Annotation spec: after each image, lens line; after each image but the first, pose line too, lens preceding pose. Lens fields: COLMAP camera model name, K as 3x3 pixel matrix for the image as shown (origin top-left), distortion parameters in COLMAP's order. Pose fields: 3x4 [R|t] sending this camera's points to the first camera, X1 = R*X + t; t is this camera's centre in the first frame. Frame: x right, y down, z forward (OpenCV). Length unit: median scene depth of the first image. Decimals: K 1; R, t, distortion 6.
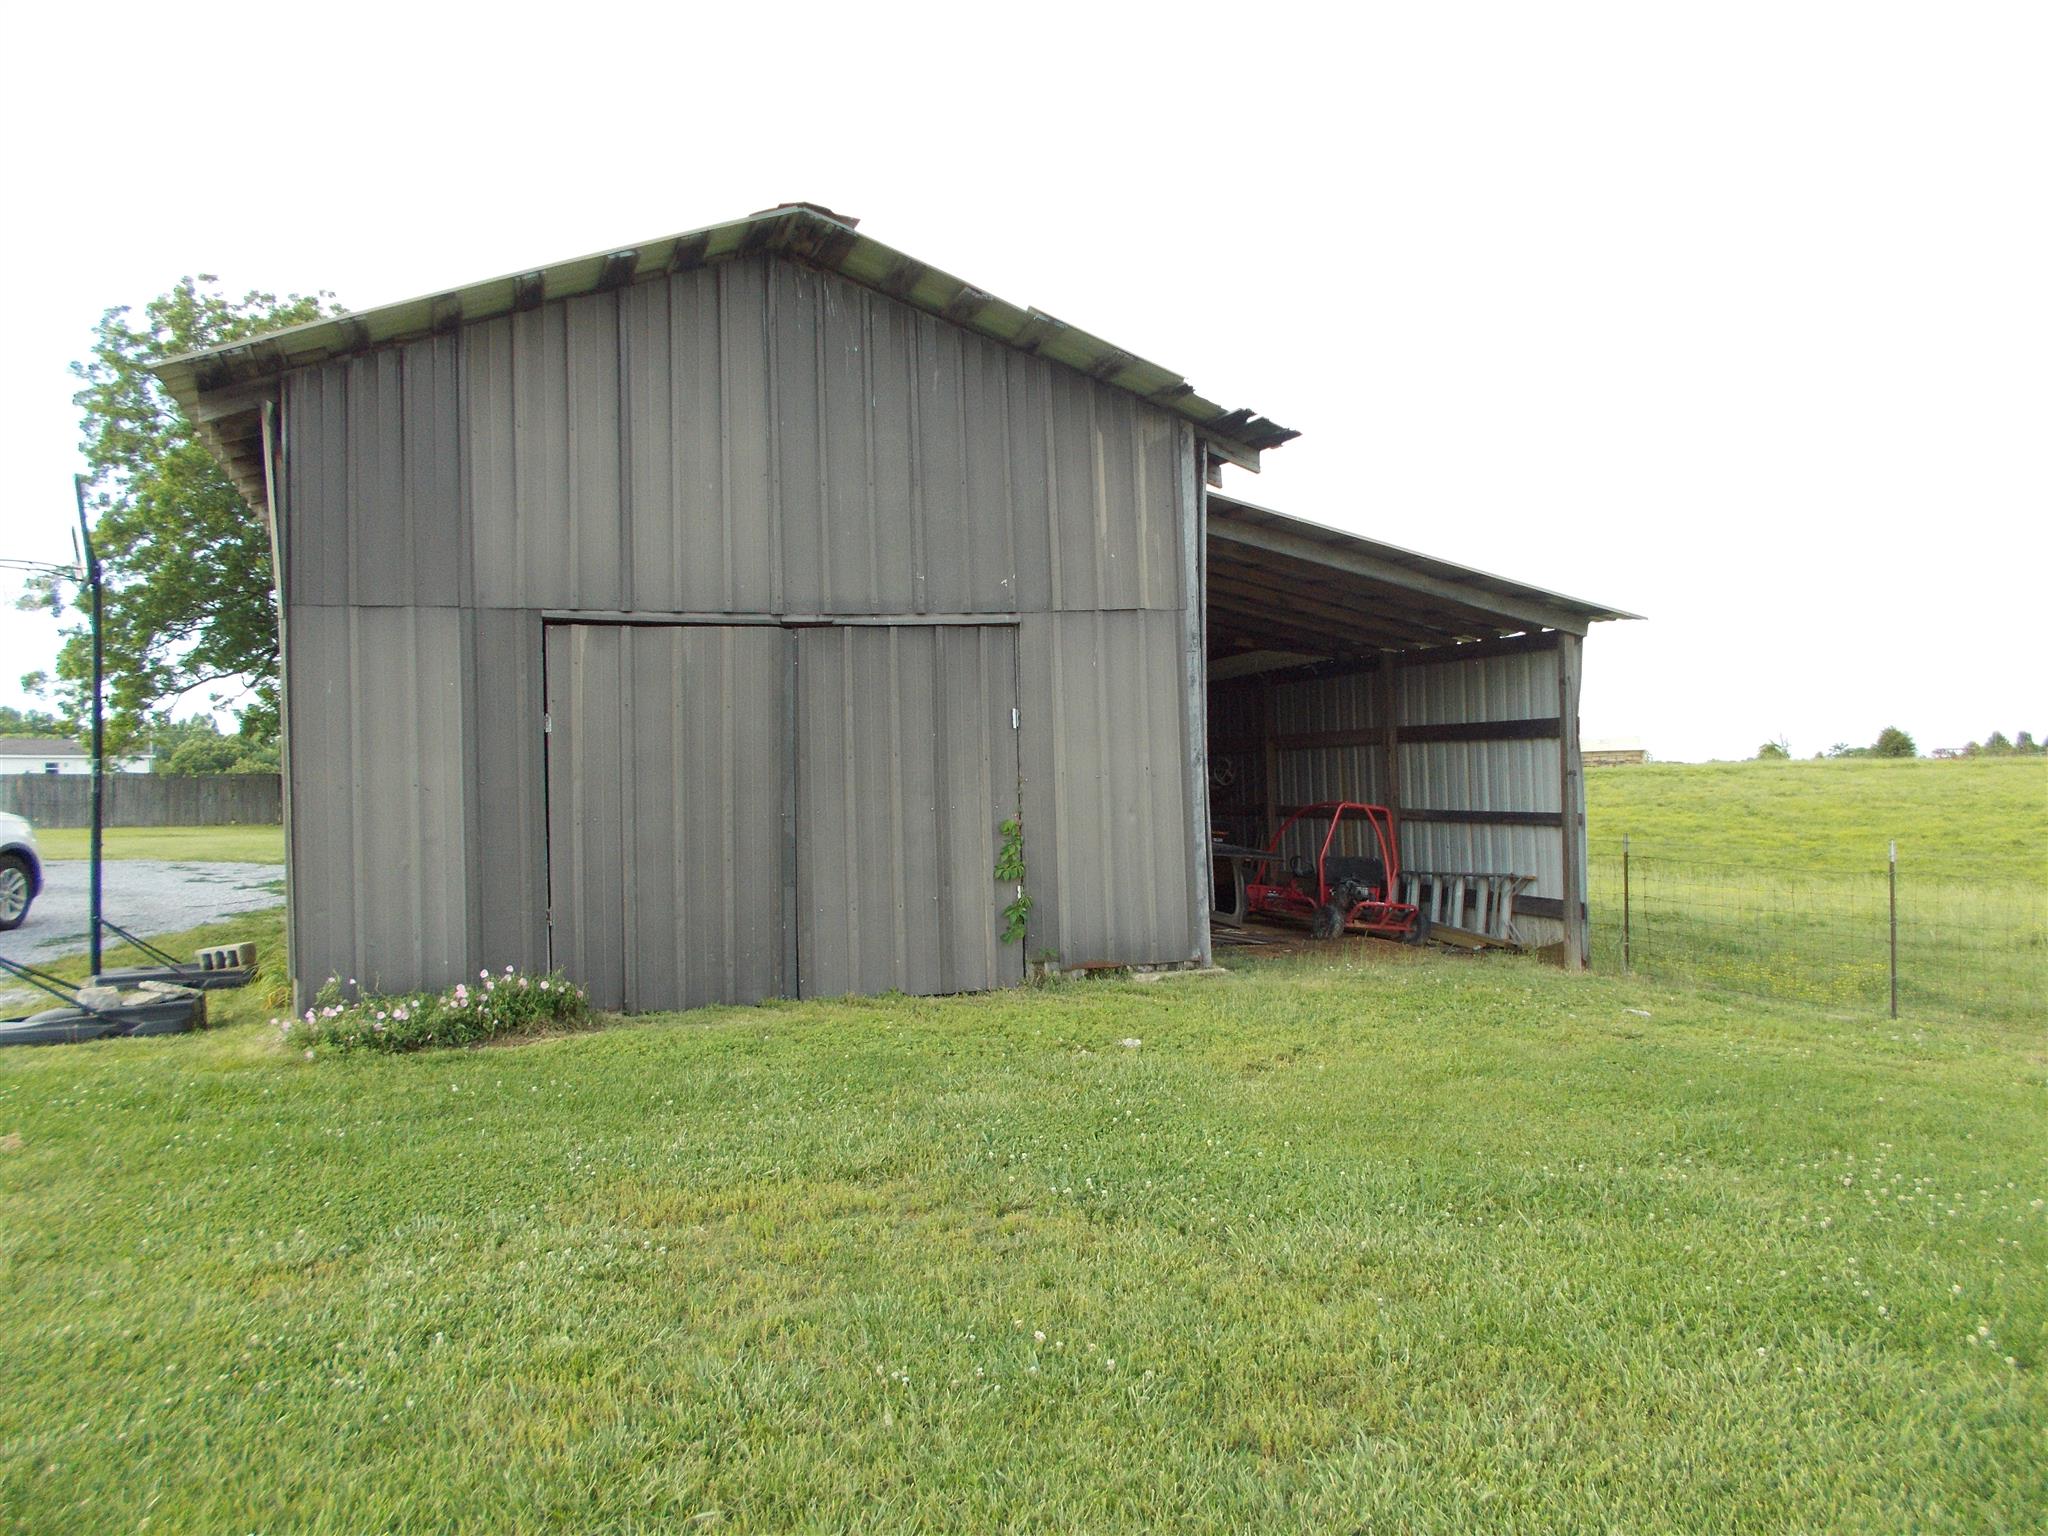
lens RADIAL K [[1549.0, 0, 1019.9], [0, 1549.0, 743.9], [0, 0, 1]] dist [0.001513, 0.002239]
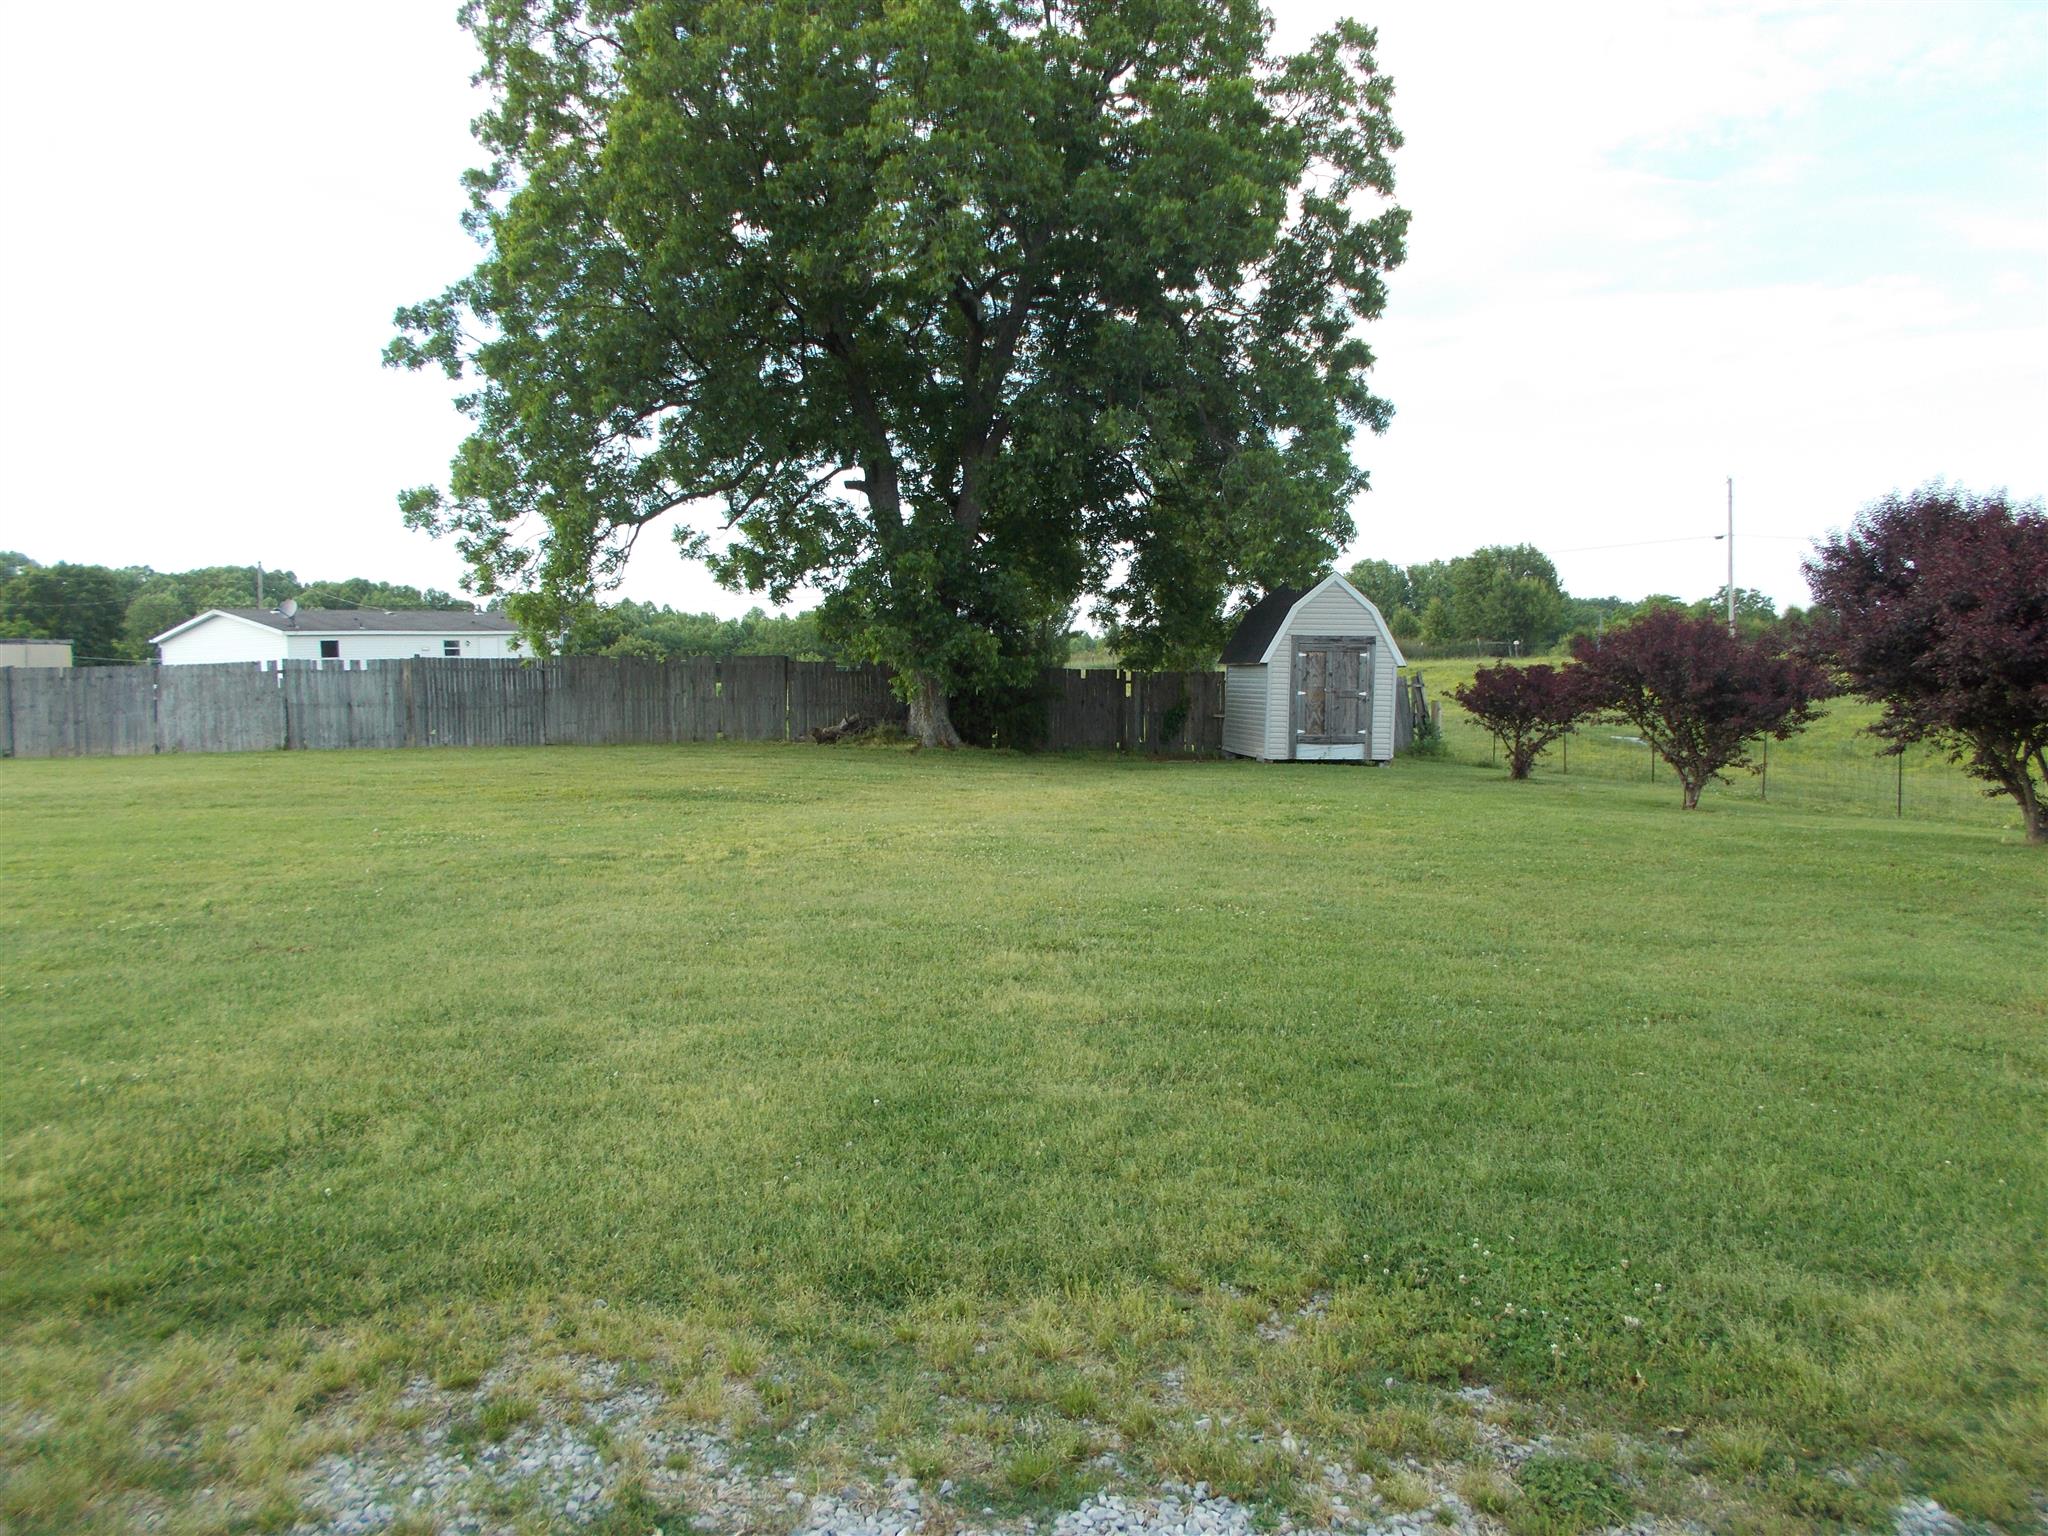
lens RADIAL K [[1549.0, 0, 1019.9], [0, 1549.0, 743.9], [0, 0, 1]] dist [0.001513, 0.002239]
pose [[0.978808, 0.007946, -0.204625, -0.268529], [0.008832, 0.996679, 0.080954, 0.005359], [0.204589, -0.081046, 0.975487, 0.427796]]
